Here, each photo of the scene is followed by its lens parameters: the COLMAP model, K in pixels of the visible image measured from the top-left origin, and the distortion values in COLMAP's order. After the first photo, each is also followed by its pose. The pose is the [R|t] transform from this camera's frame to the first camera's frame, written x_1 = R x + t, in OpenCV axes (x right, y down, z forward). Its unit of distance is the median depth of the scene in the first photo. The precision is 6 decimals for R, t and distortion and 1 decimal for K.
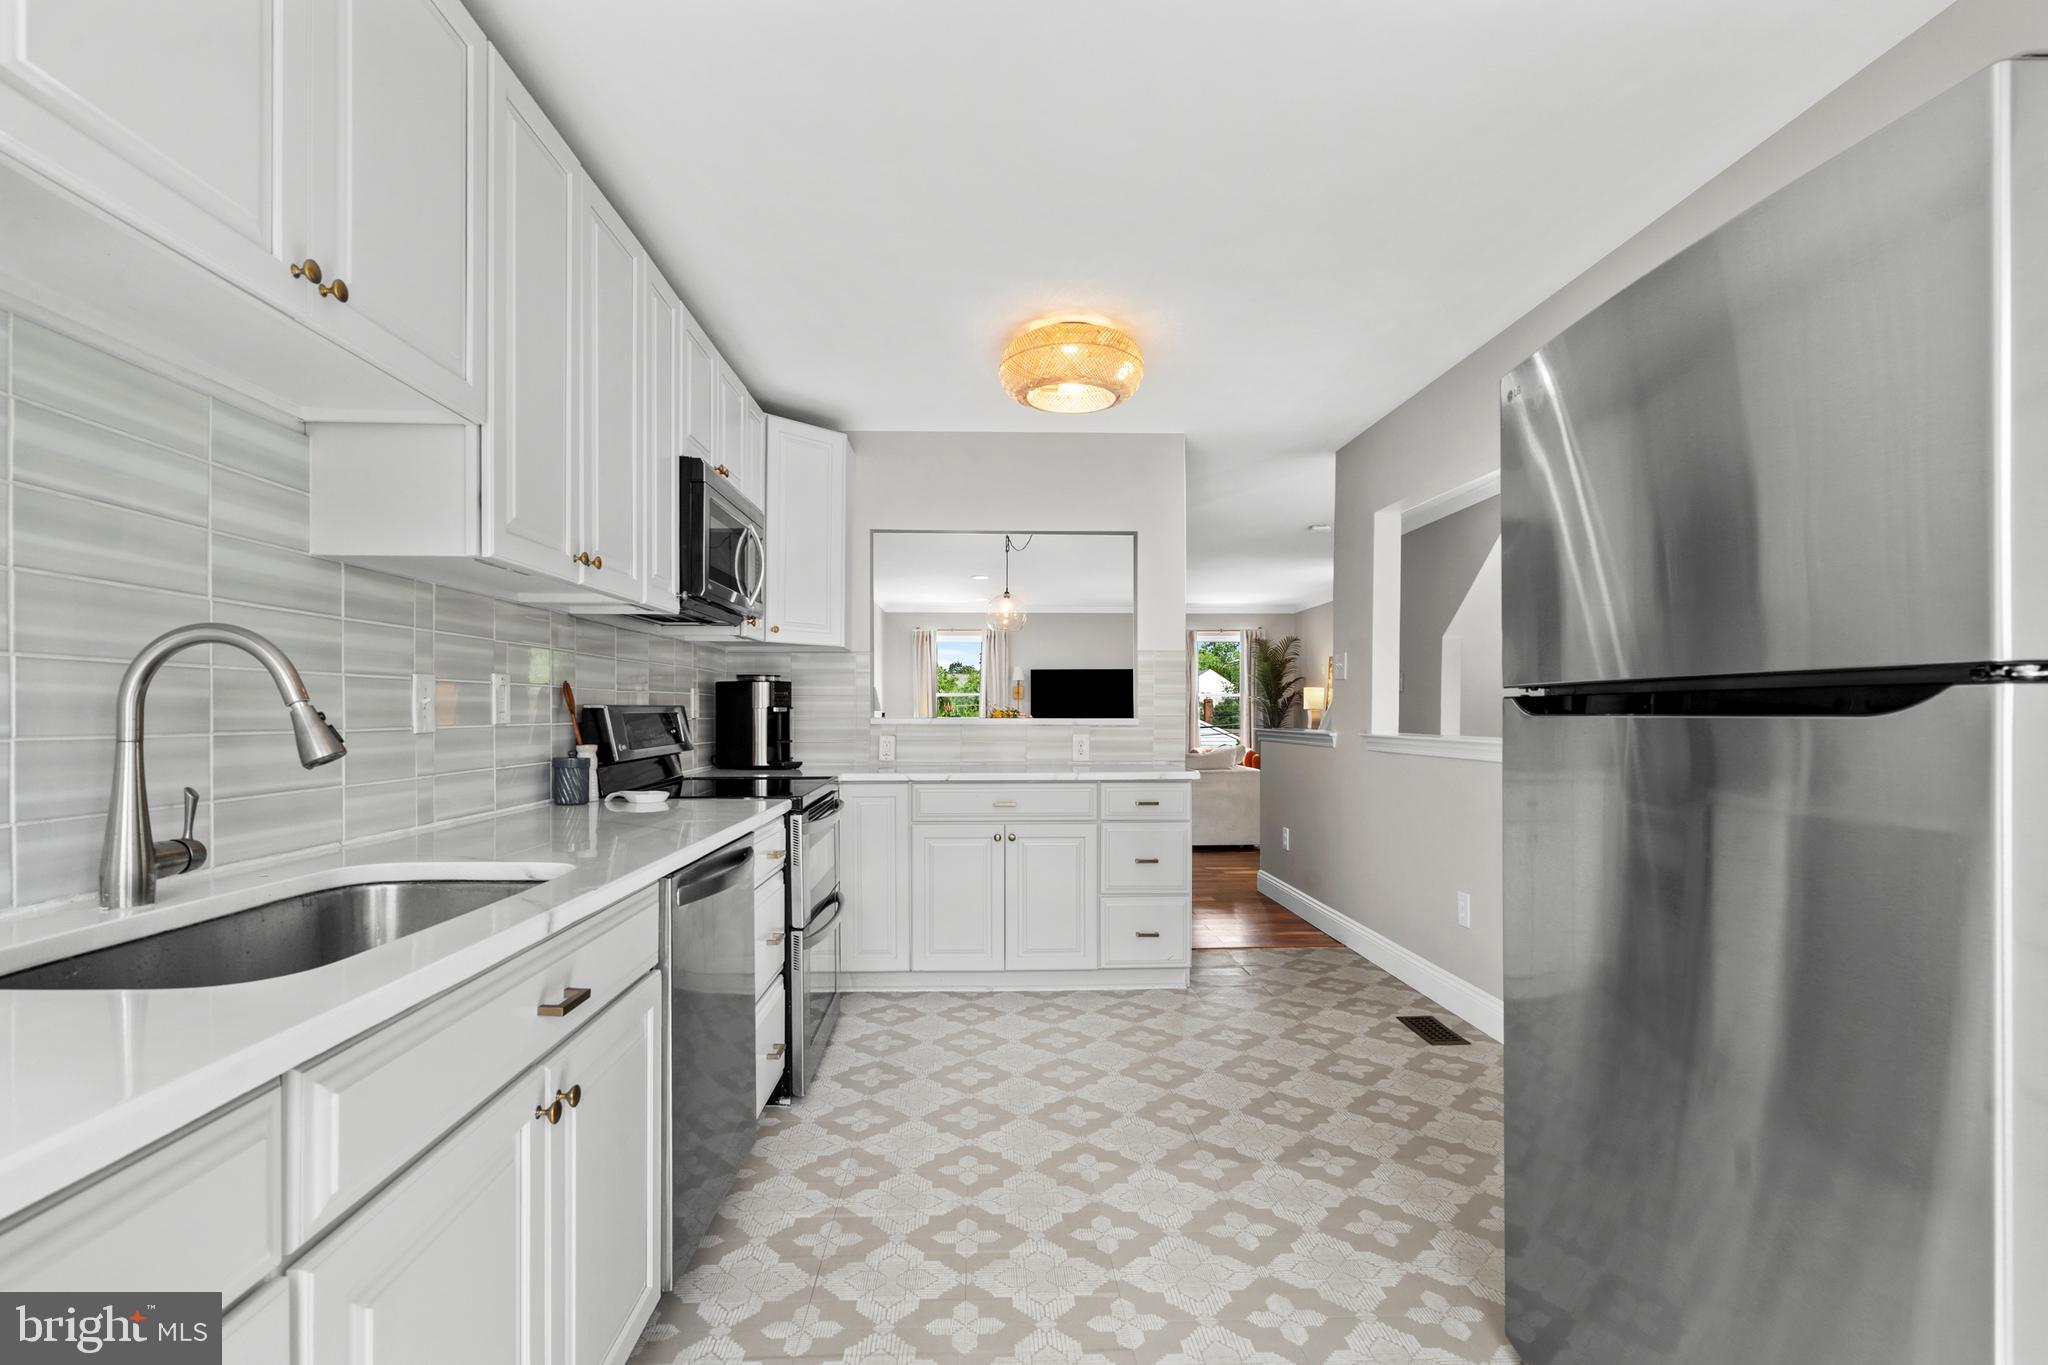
lens RADIAL K [[968.5, 0, 999.4], [0, 968.5, 719.6], [0, 0, 1]] dist [-0.000799, 0.000534]
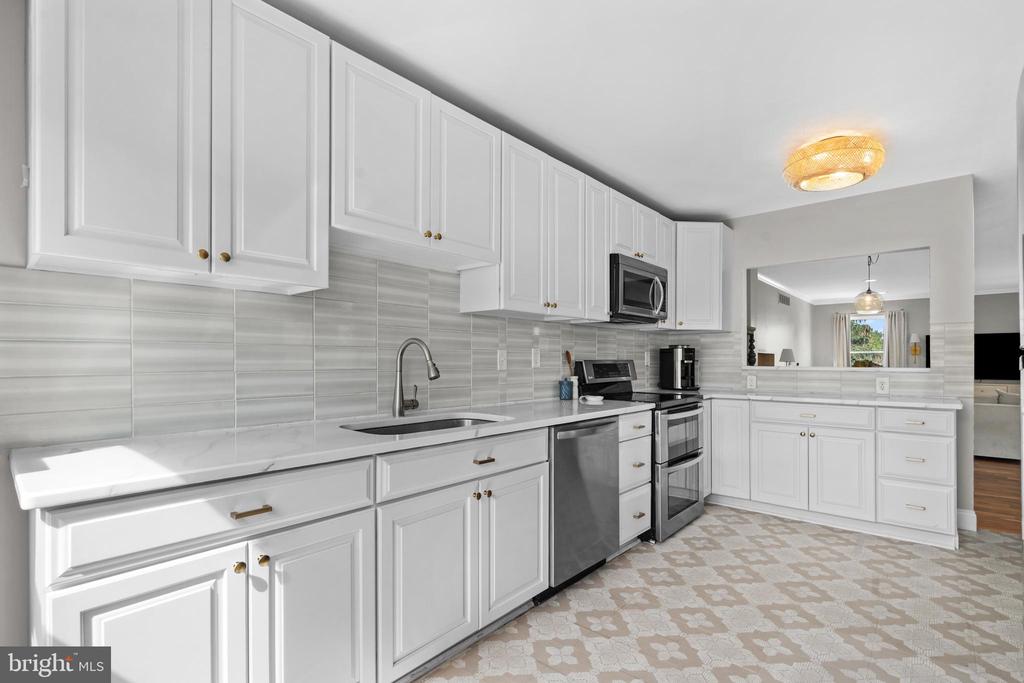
lens RADIAL K [[479.7, 0, 510.4], [0, 479.7, 361.6], [0, 0, 1]] dist [0.013563, -0.000259]
pose [[0.736691, 0.002399, -0.676226, 0.271363], [-0.007796, 0.999957, -0.004946, -0.003582], [0.676185, 0.008915, 0.736678, -0.018148]]
